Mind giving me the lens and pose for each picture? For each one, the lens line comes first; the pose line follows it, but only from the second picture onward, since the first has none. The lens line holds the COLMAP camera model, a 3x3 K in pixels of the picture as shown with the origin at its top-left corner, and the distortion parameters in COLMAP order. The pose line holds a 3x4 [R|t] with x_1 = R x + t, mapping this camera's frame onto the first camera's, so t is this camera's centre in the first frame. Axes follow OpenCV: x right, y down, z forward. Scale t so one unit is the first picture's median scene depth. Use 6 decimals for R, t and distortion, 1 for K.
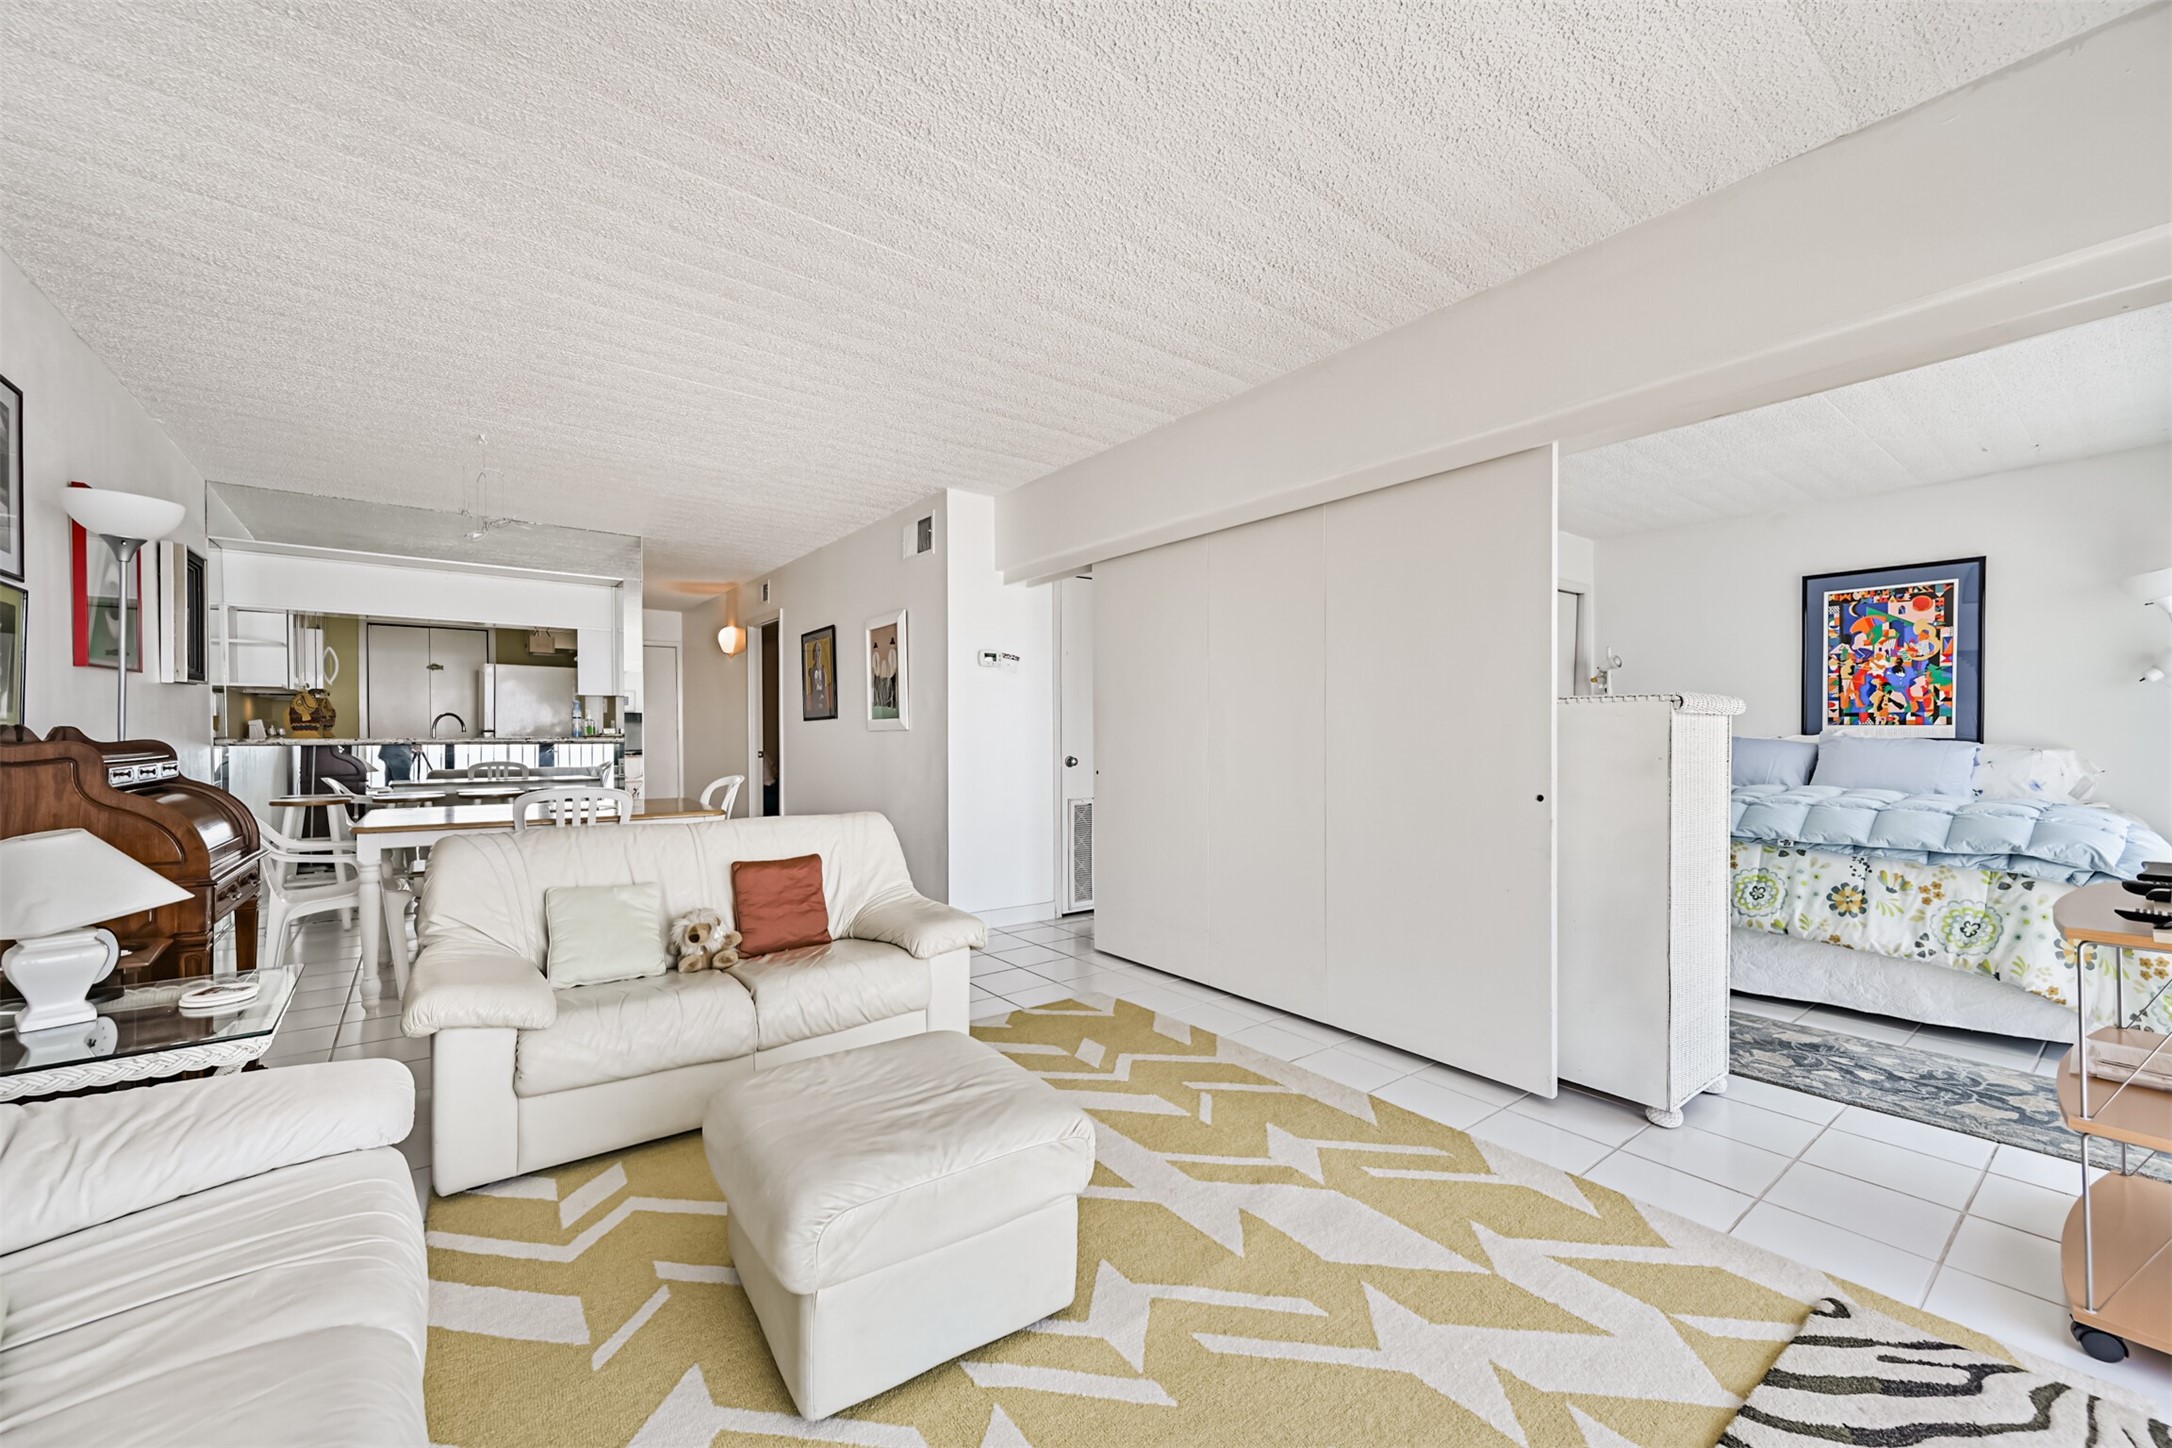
lens RADIAL K [[845.9, 0, 1085.3], [0, 845.9, 732.6], [0, 0, 1]] dist [0.000238, 0.000429]
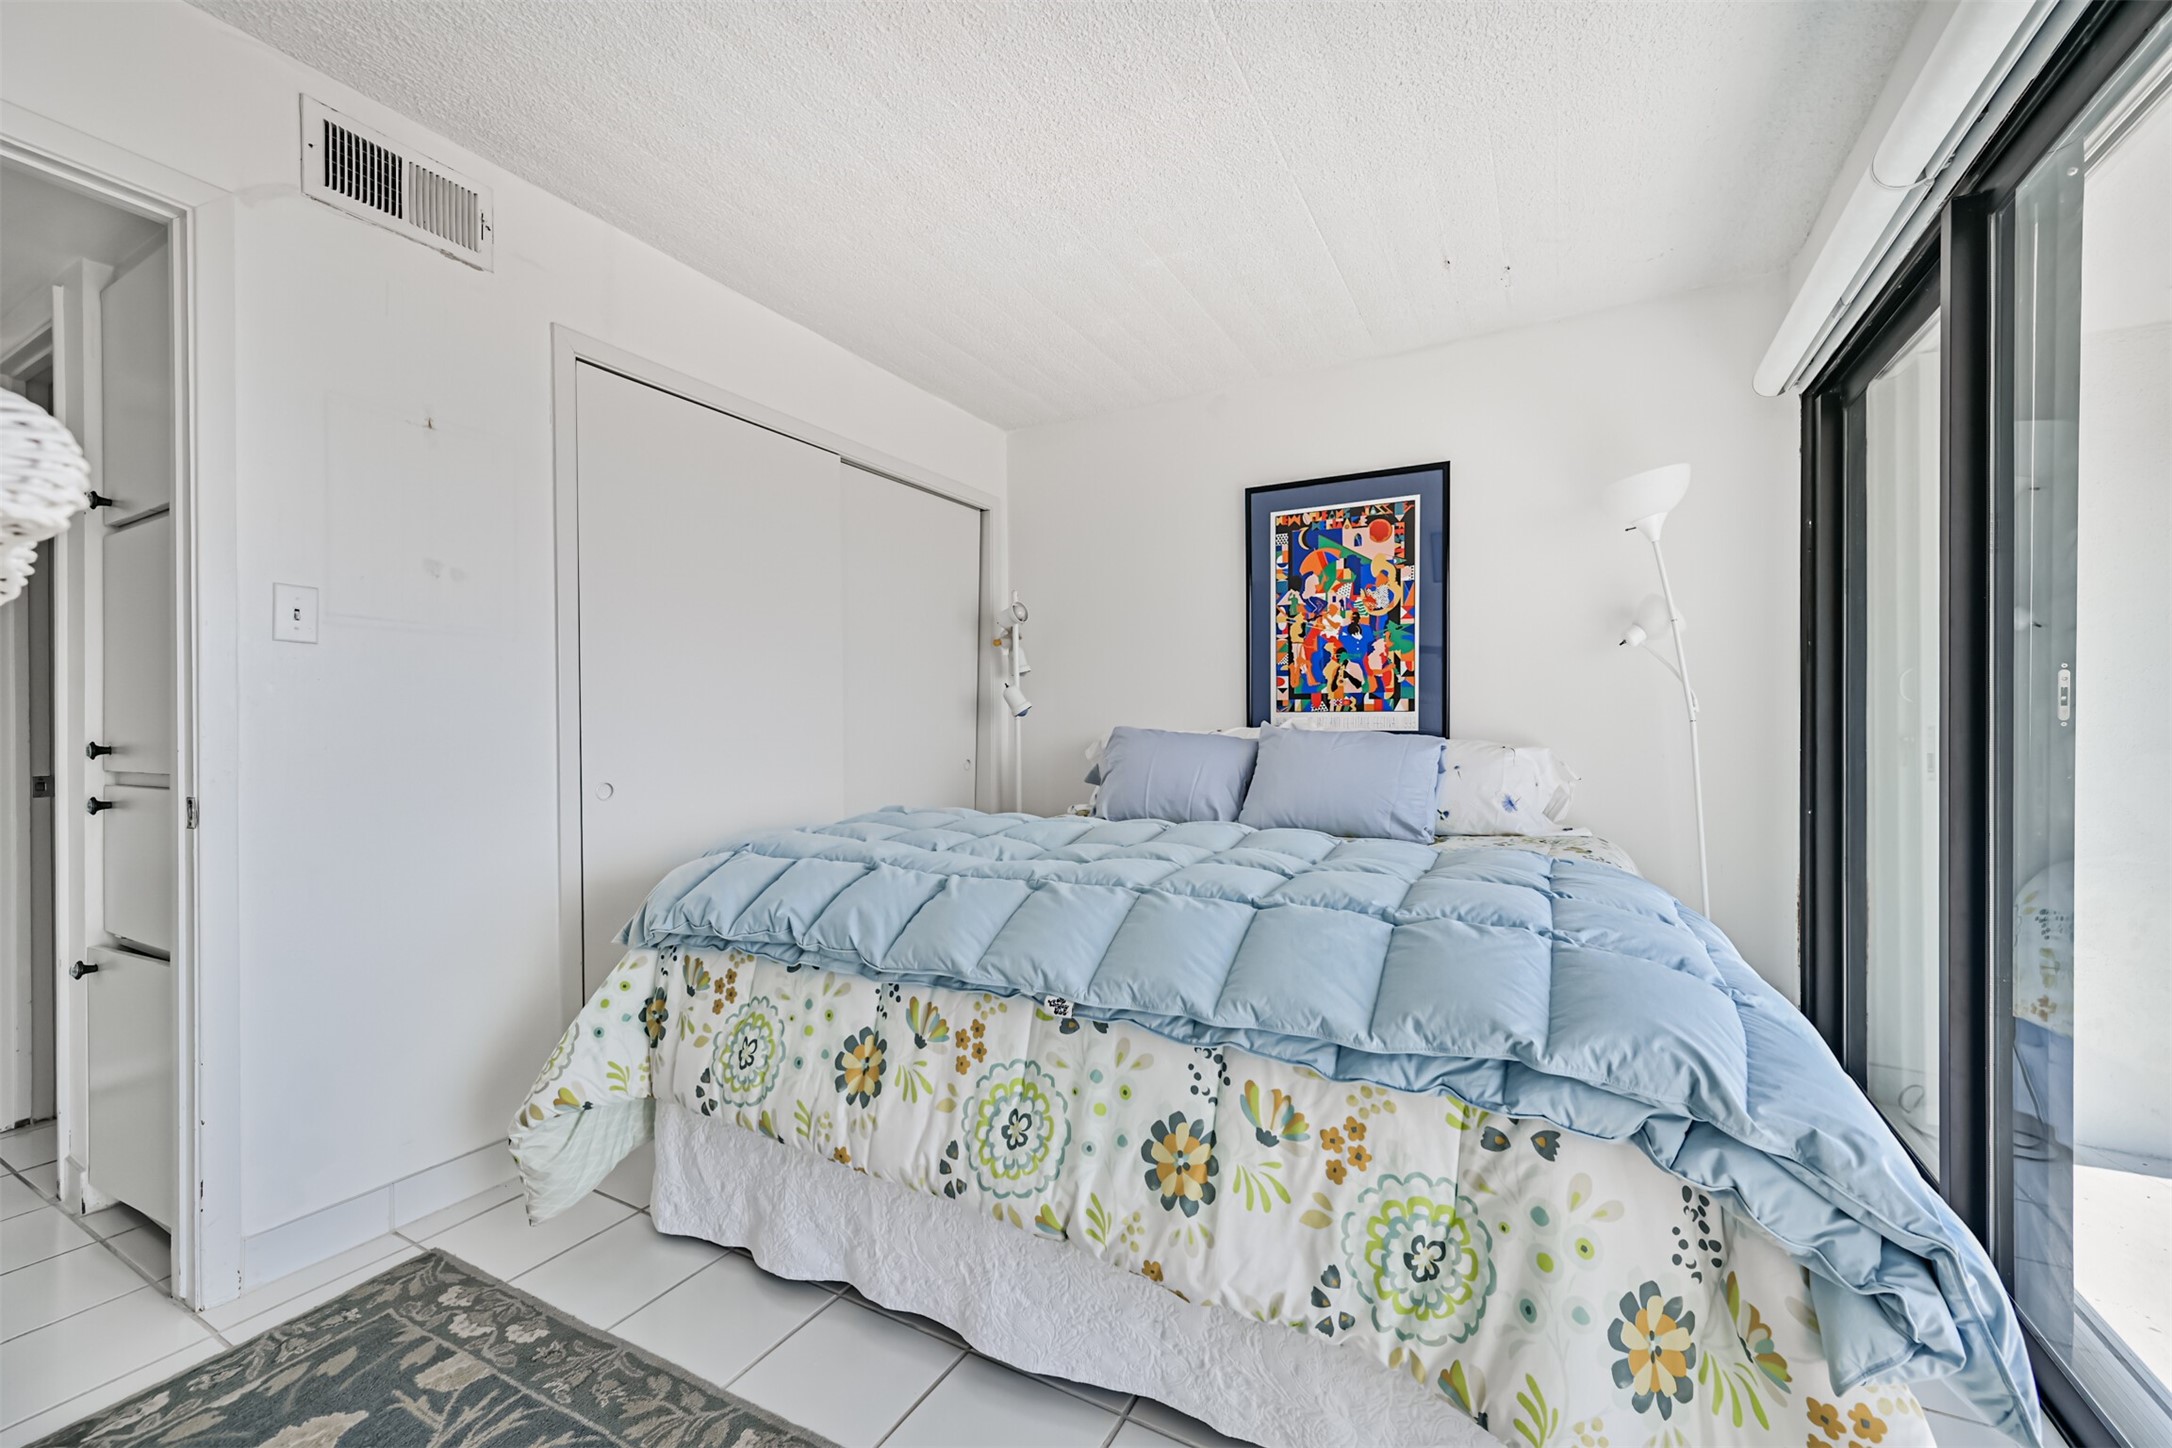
lens RADIAL K [[865.4, 0, 1092.7], [0, 865.4, 715.4], [0, 0, 1]] dist [0.000834, 0.000979]
pose [[0.911595, 0.006629, 0.411037, 0.503497], [0.000467, 0.999853, -0.017163, 0.005974], [-0.411090, 0.015838, 0.911457, 0.473908]]
